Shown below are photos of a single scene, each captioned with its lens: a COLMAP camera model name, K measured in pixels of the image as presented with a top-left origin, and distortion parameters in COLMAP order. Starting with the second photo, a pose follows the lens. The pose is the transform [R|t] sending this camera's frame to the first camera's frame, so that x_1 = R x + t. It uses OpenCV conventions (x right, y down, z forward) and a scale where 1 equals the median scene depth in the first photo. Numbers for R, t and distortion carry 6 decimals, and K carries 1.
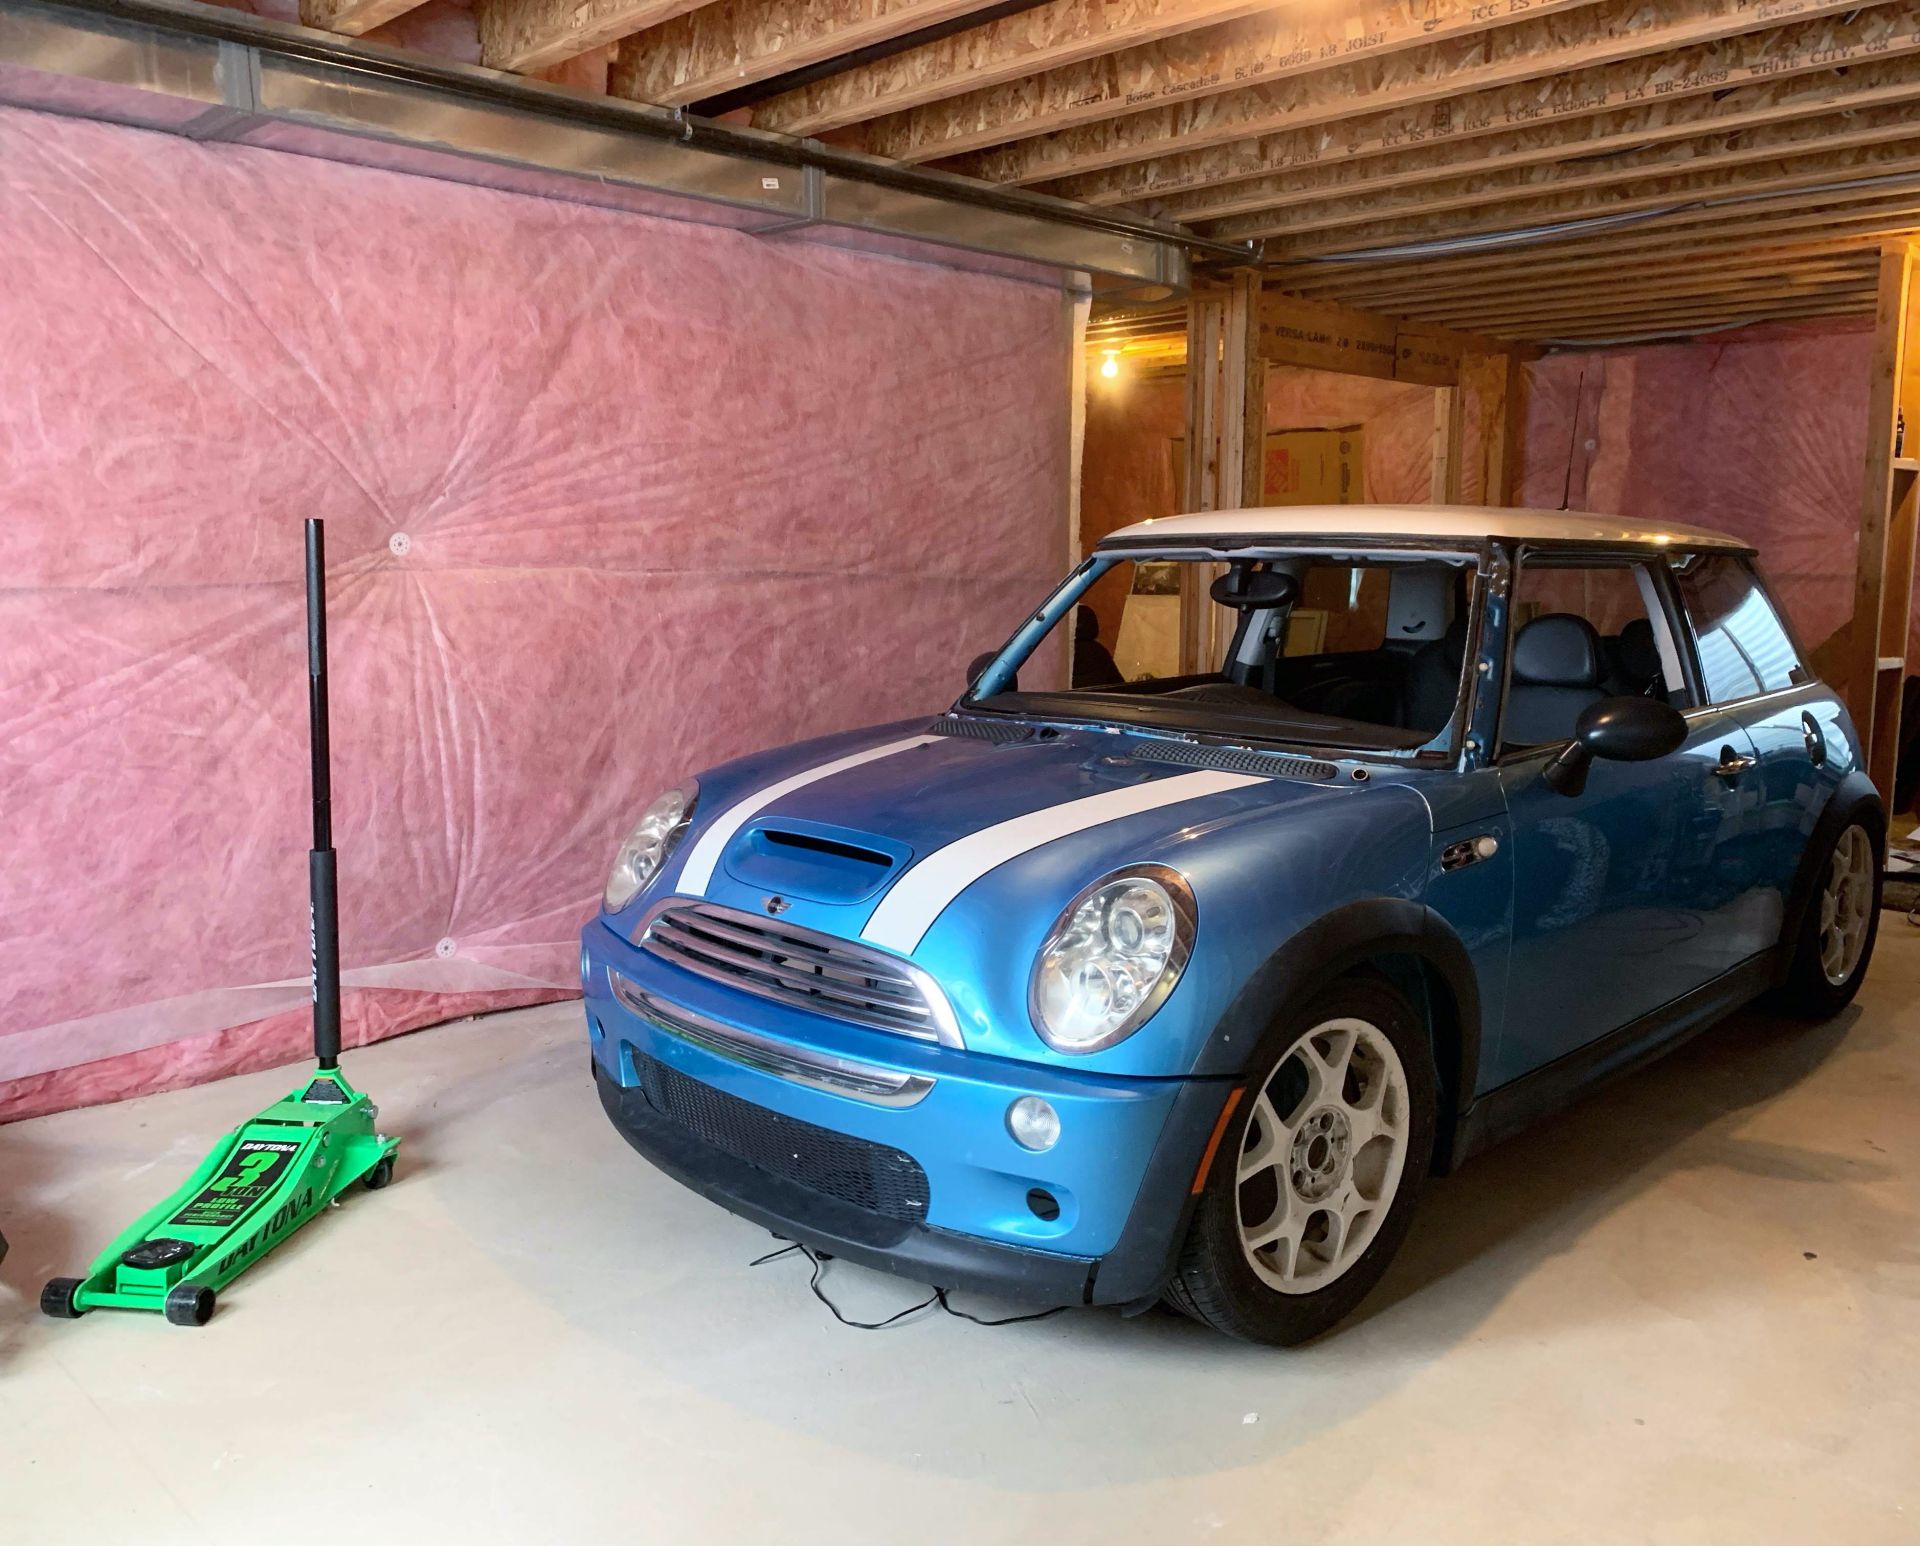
lens RADIAL K [[1545.4, 0, 1029.4], [0, 1545.4, 719.6], [0, 0, 1]] dist [0.010195, -0.021361]
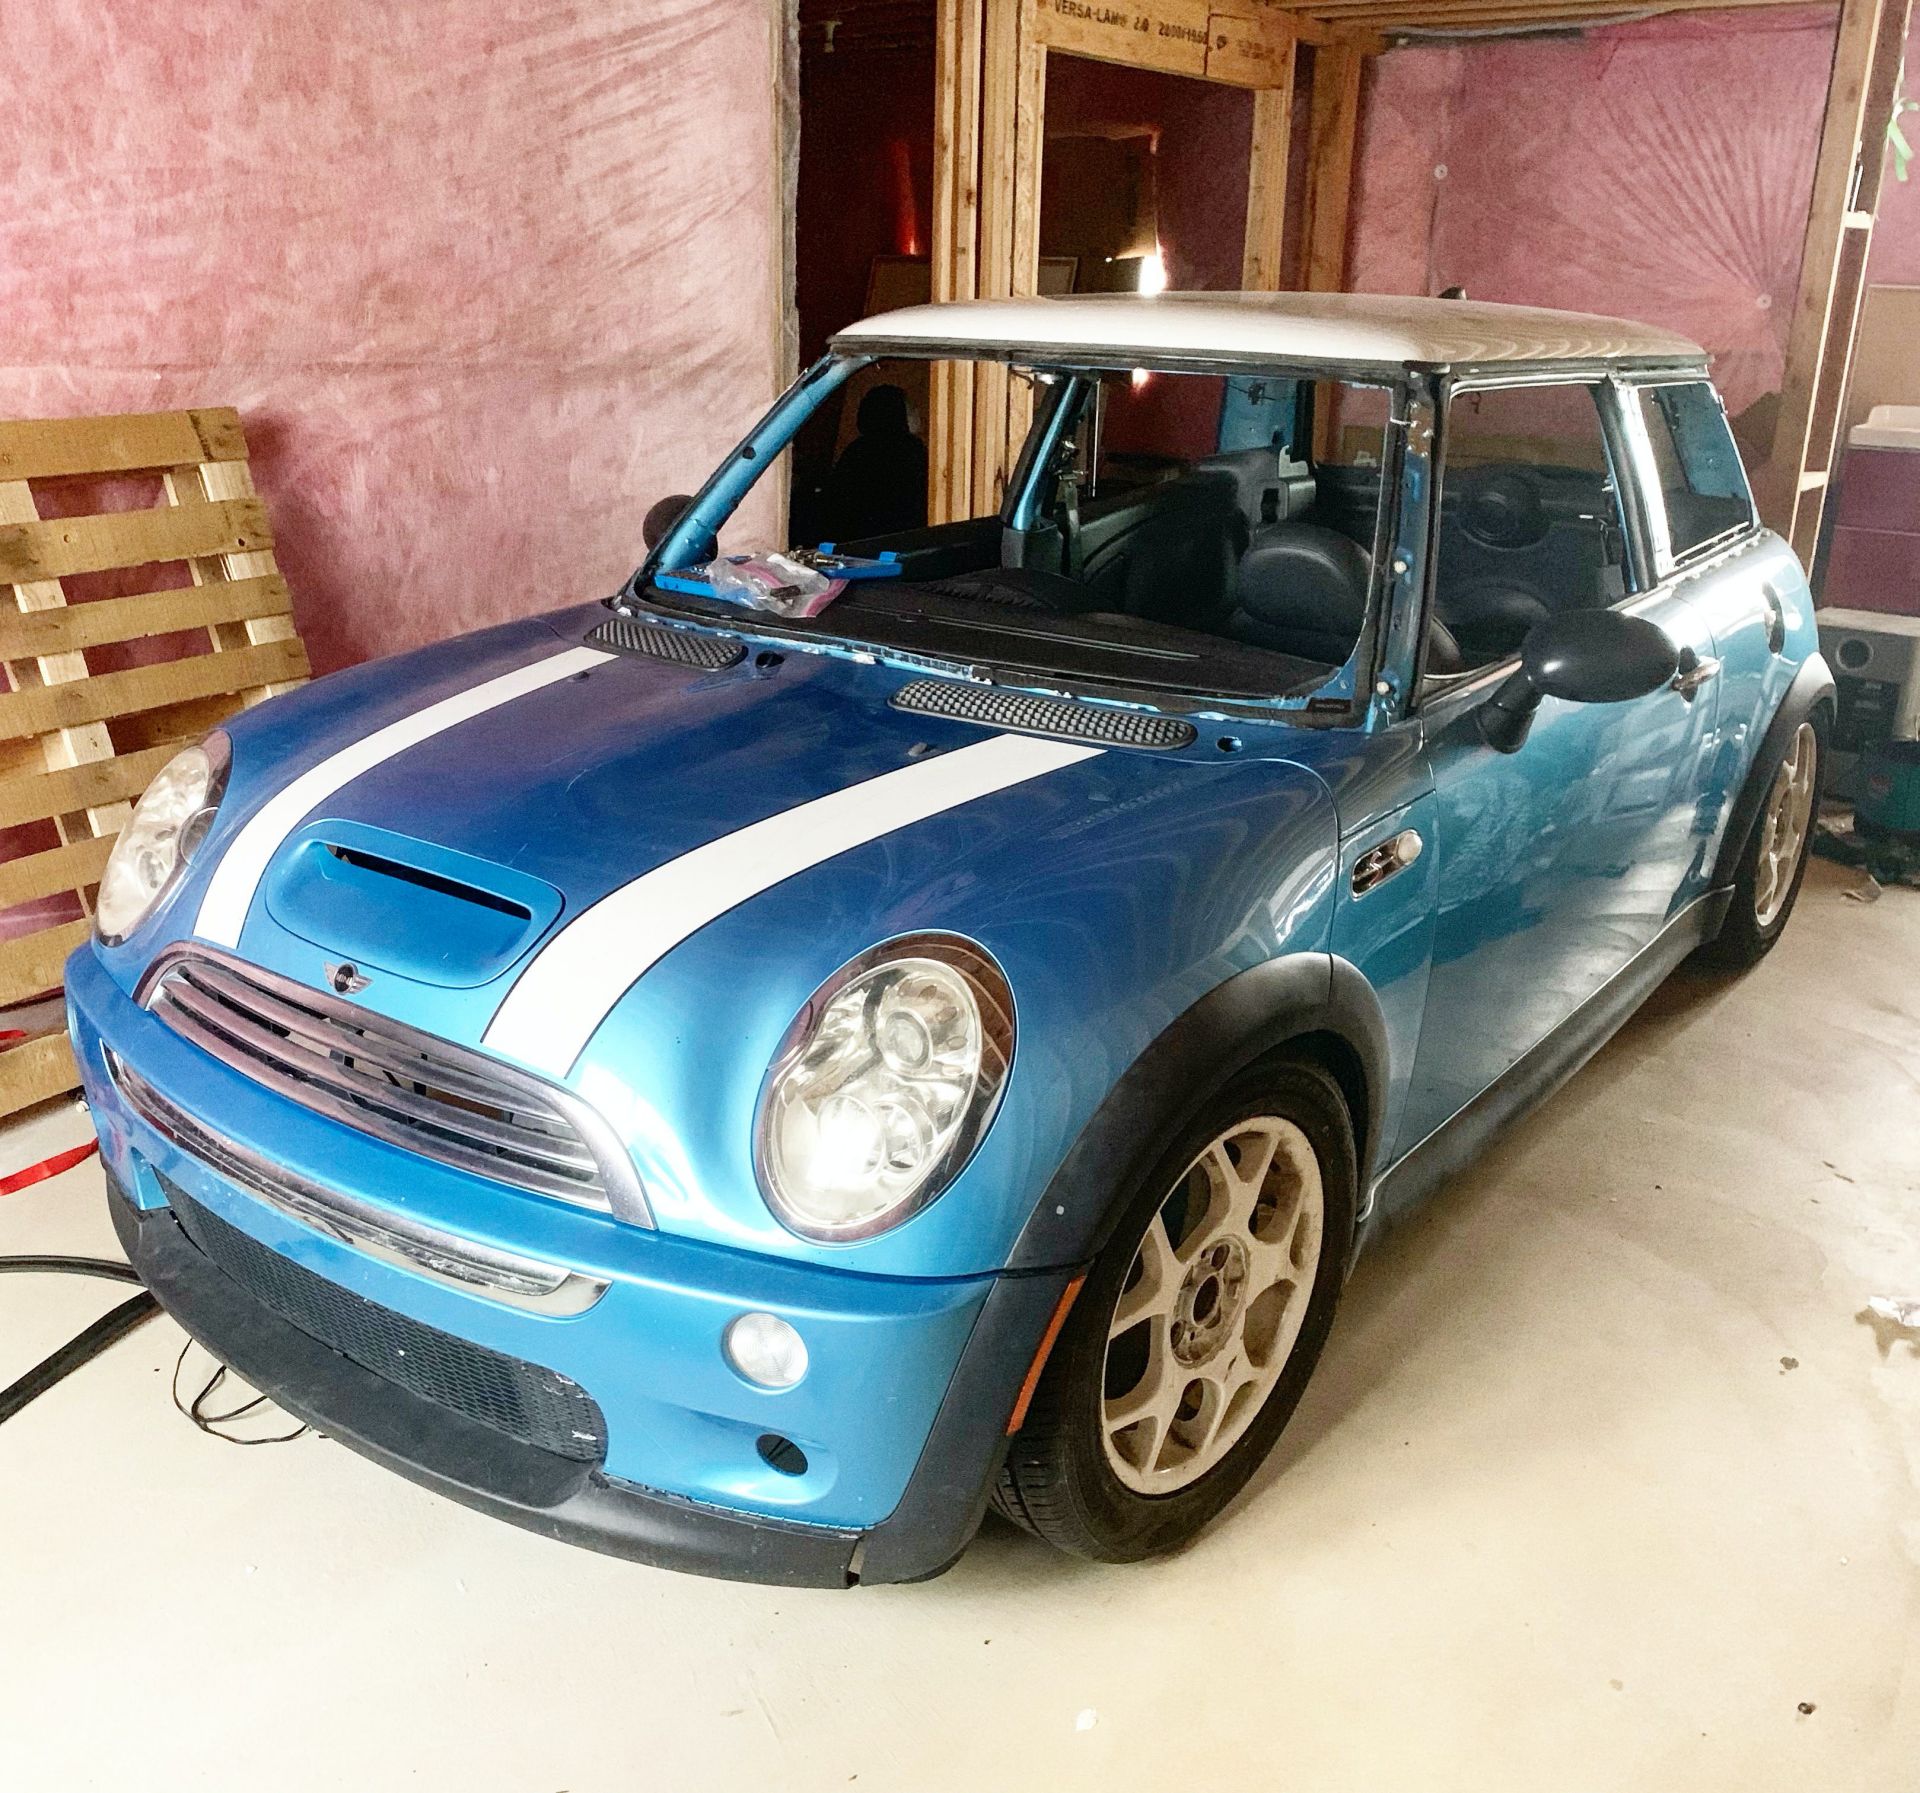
lens RADIAL K [[1896.3, 0, 972.6], [0, 1896.3, 882.1], [0, 0, 1]] dist [-0.009685, 0.000000]
pose [[0.991820, -0.023825, 0.125399, -0.004059], [-0.001050, 0.980869, 0.194665, -0.056855], [-0.127638, -0.193205, 0.972821, 0.164903]]
